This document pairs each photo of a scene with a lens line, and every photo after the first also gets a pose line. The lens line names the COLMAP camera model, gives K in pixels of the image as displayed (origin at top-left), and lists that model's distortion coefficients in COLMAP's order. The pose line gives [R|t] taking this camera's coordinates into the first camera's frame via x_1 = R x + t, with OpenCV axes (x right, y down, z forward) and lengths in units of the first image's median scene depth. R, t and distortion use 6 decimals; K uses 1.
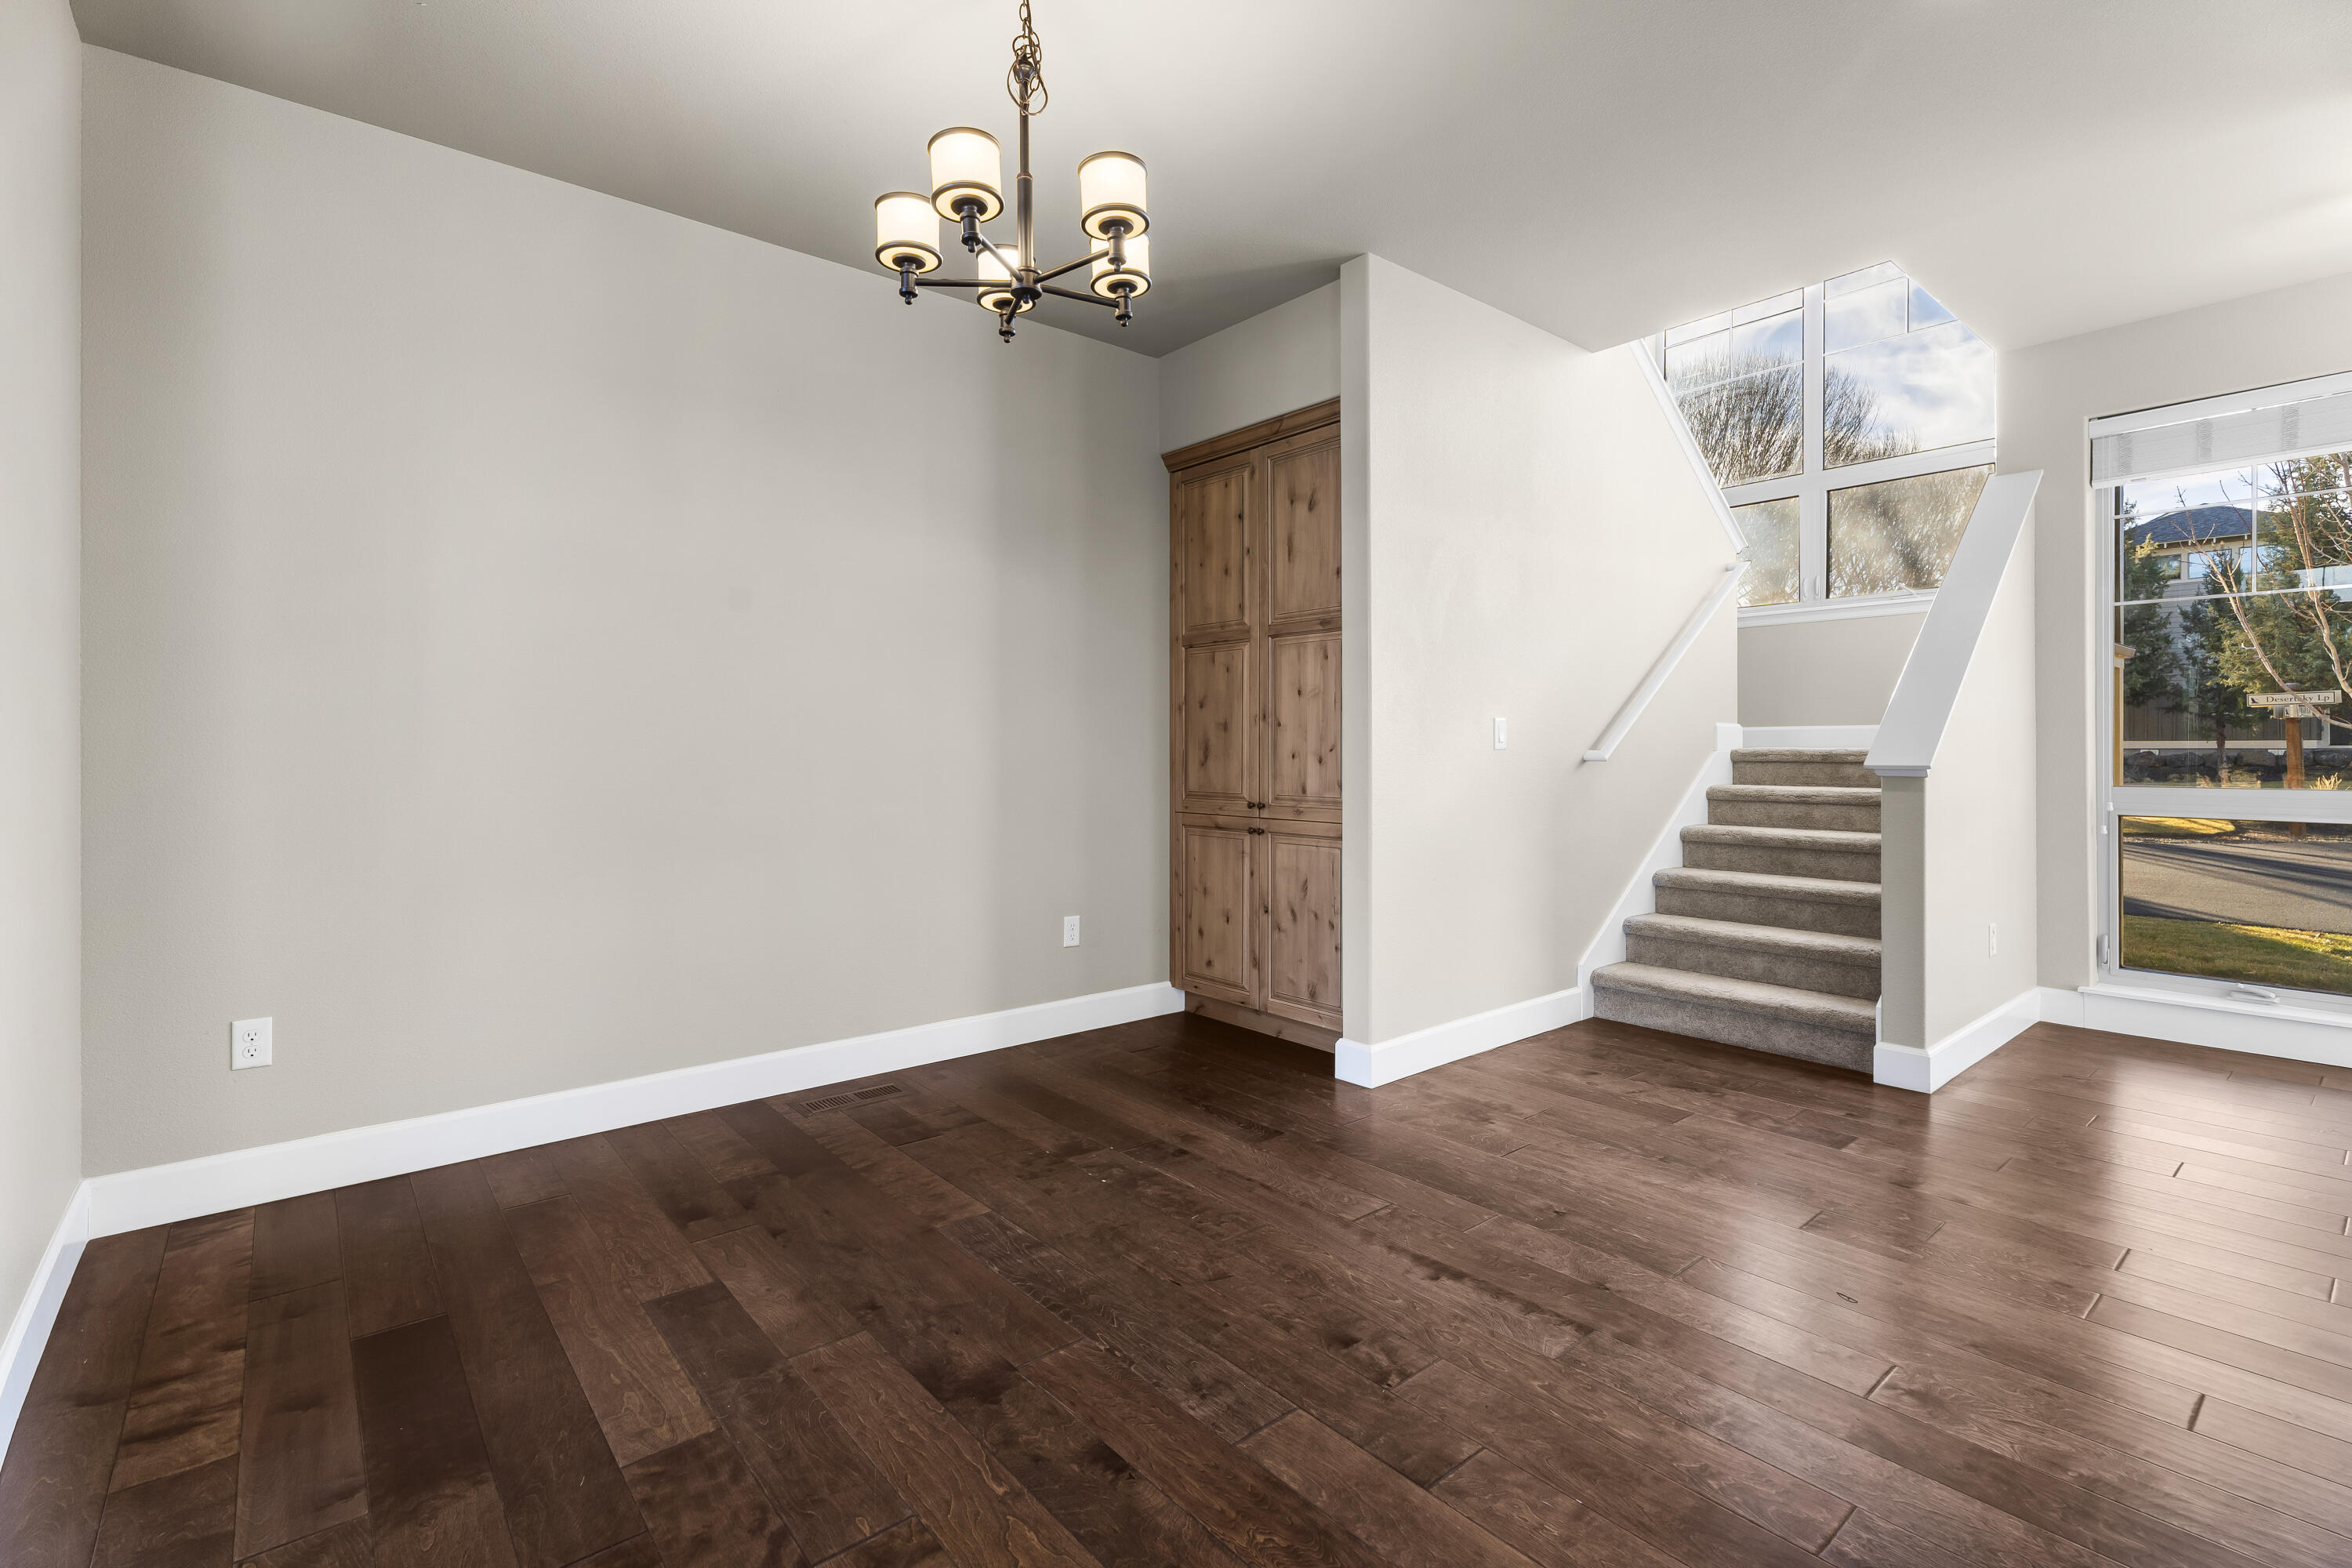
lens RADIAL K [[1060.9, 0, 1163.3], [0, 1060.9, 749.1], [0, 0, 1]] dist [0.001141, 0.000431]
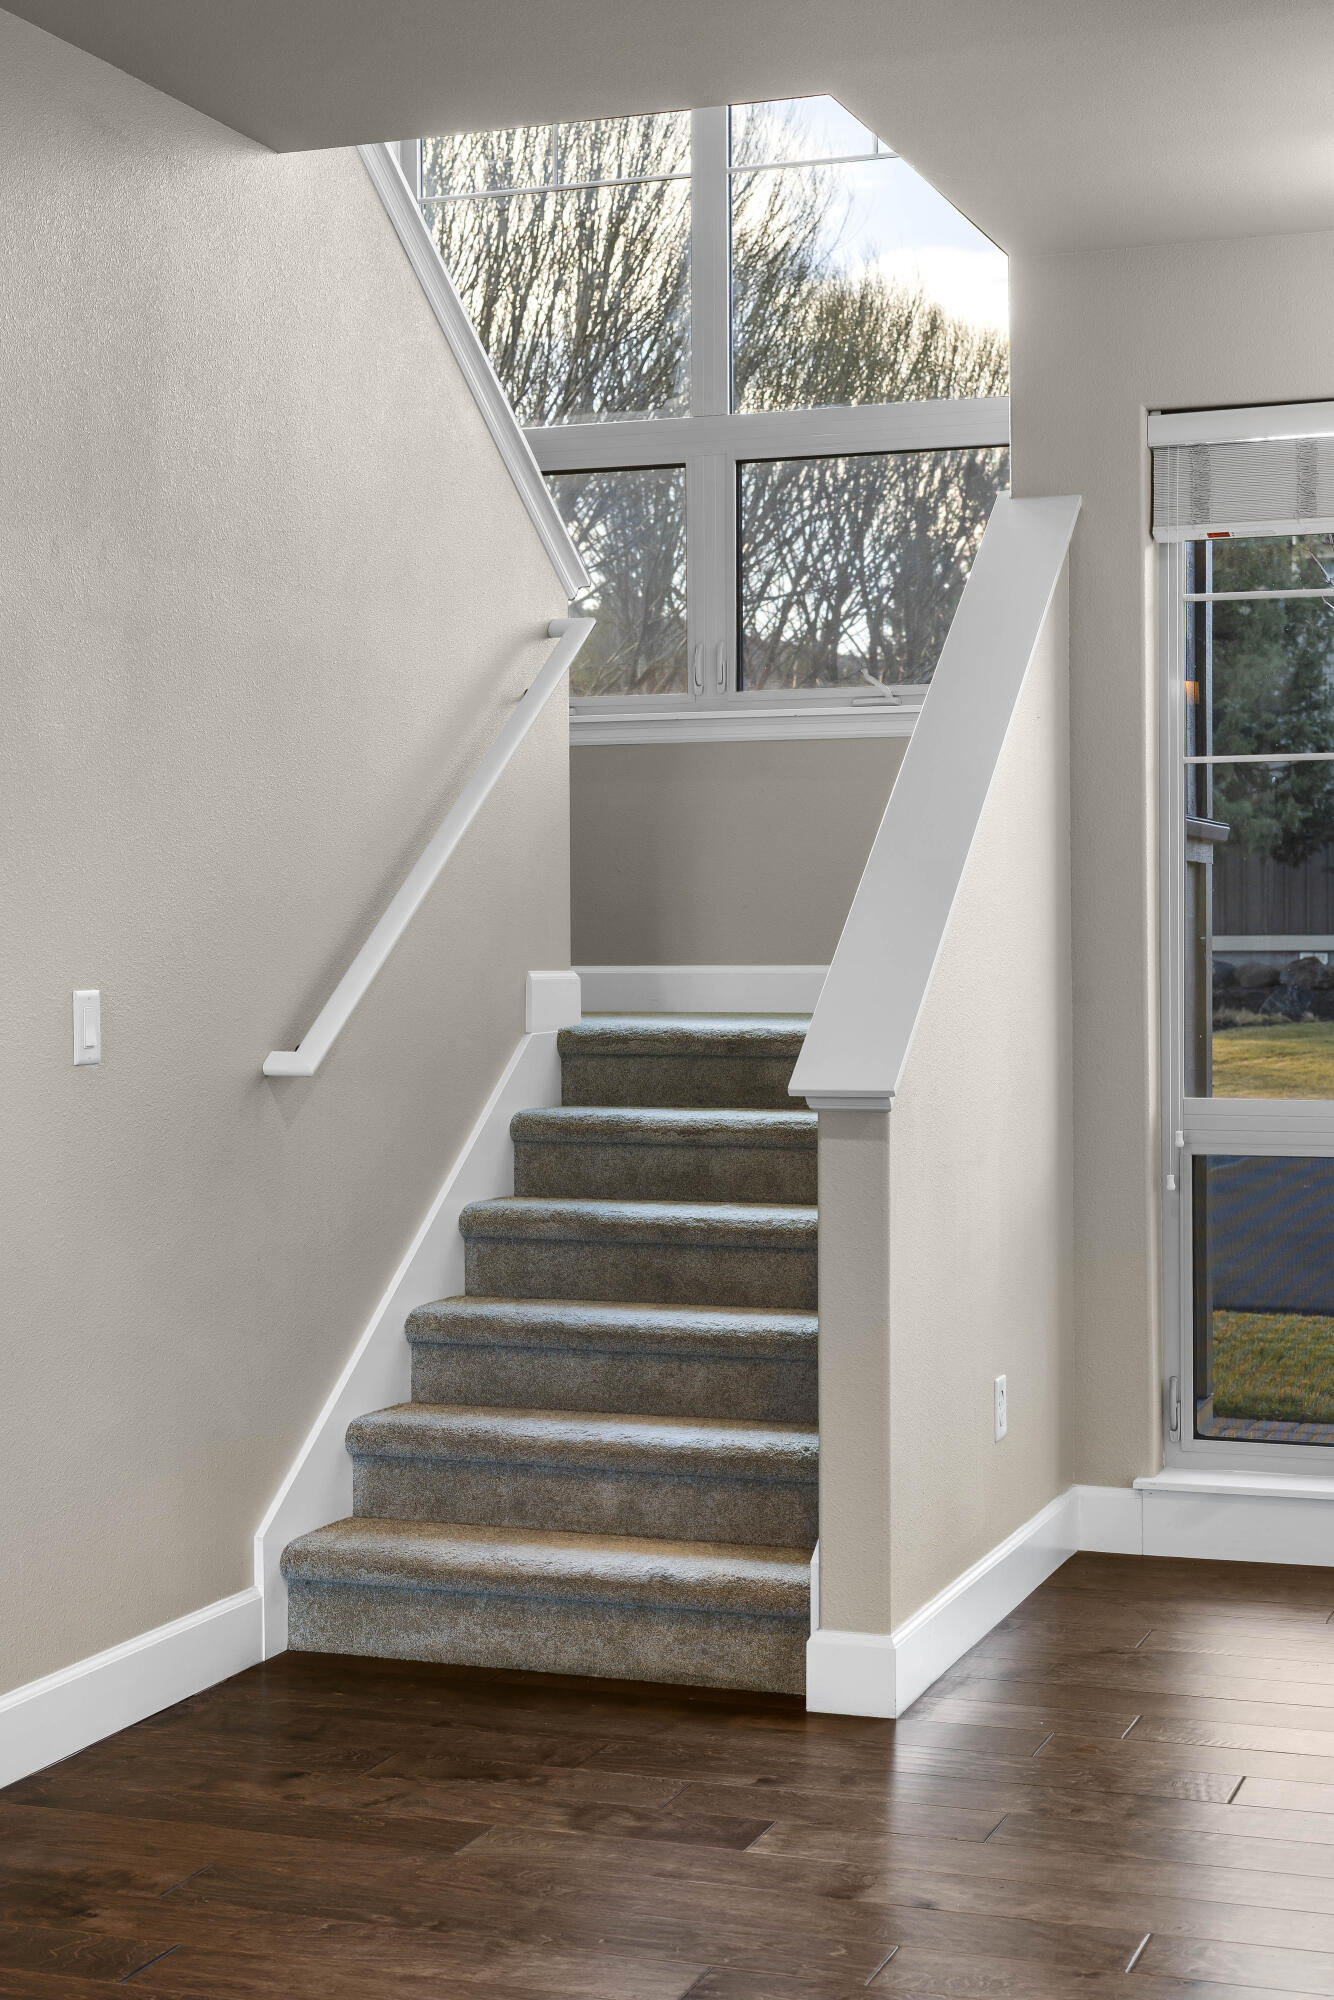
lens RADIAL K [[2971.6, 0, 667.5], [0, 2971.6, 967.5], [0, 0, 1]] dist [0.015532, -0.116319]
pose [[0.864660, -0.010457, 0.502249, -0.104580], [0.005203, 0.999916, 0.011861, -0.062008], [-0.502331, -0.007643, 0.864641, -0.203314]]
